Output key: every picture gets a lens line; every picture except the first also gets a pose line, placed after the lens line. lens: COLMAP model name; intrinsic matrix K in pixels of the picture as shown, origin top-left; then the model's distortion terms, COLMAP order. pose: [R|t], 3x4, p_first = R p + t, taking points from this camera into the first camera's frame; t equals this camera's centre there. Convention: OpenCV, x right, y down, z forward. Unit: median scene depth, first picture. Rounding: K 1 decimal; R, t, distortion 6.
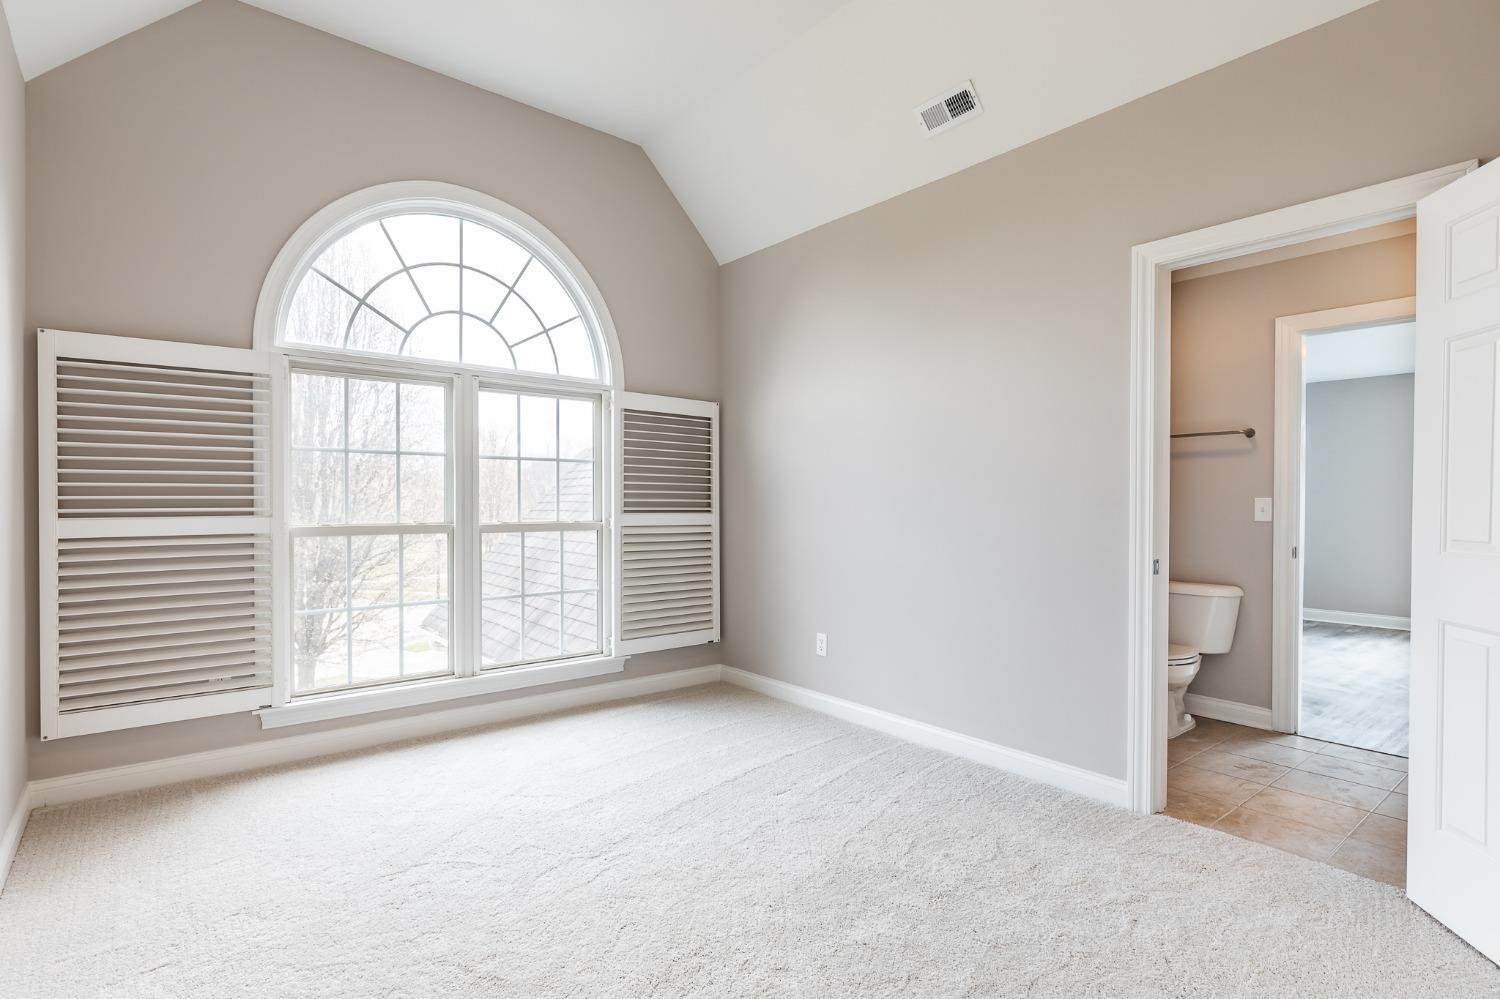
lens RADIAL K [[738.0, 0, 740.5], [0, 738.0, 503.2], [0, 0, 1]] dist [-0.005961, 0.001306]
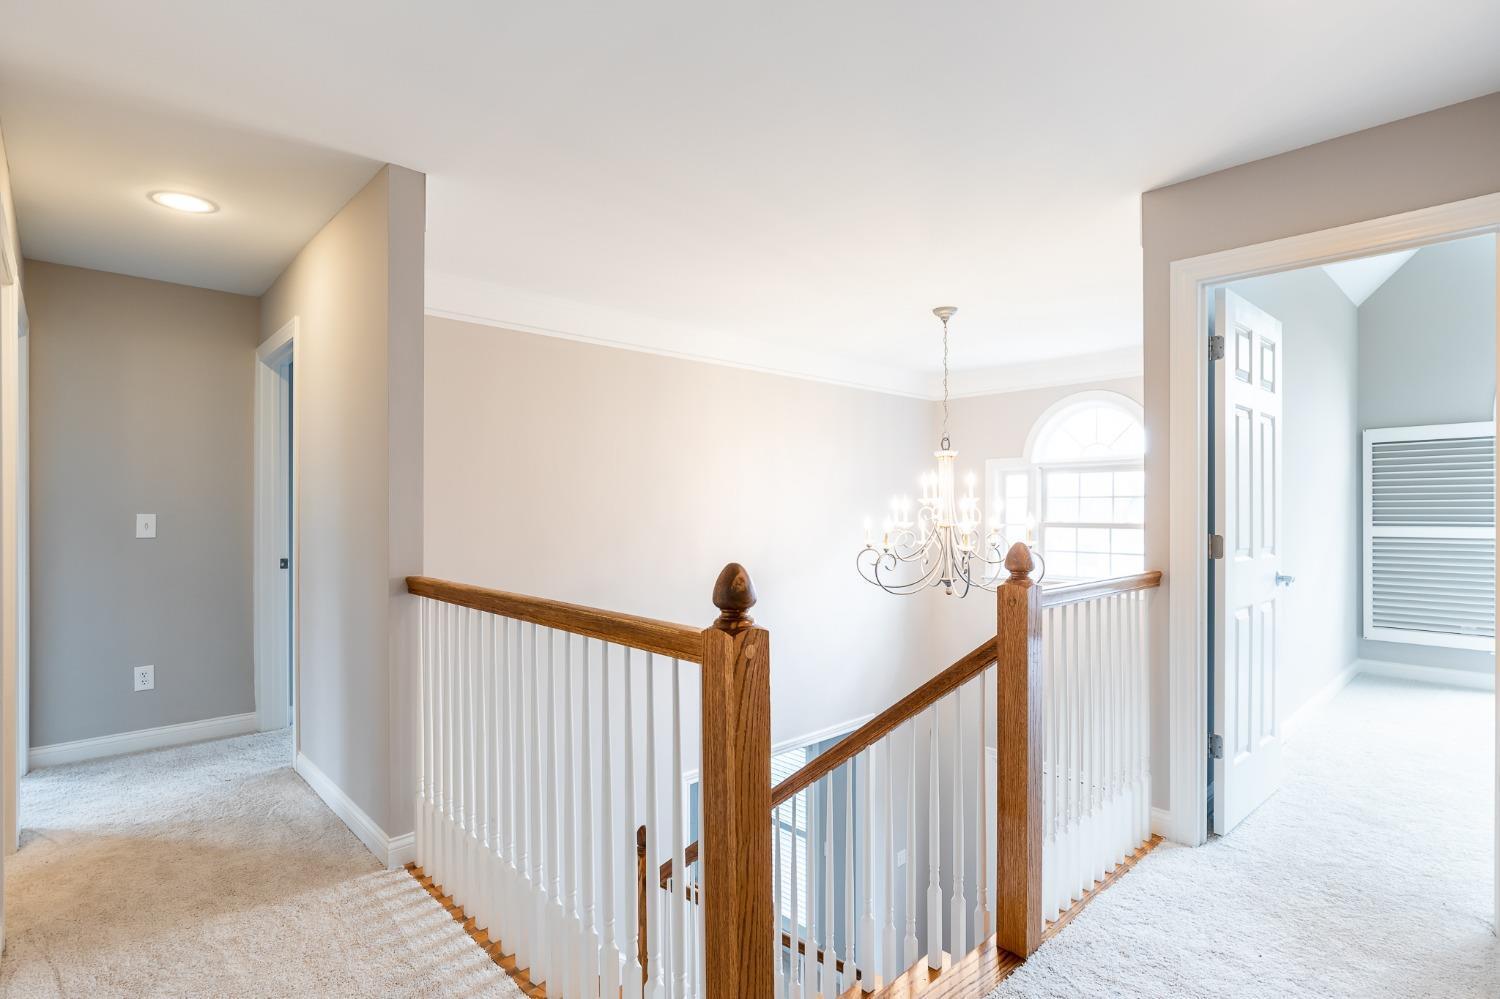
lens RADIAL K [[738.0, 0, 740.4], [0, 738.0, 508.9], [0, 0, 1]] dist [-0.005961, 0.001306]
pose [[0.103766, -0.003310, -0.994596, 0.824702], [-0.007680, 0.999962, -0.004129, -0.003767], [0.994572, 0.008067, 0.103737, -0.857004]]
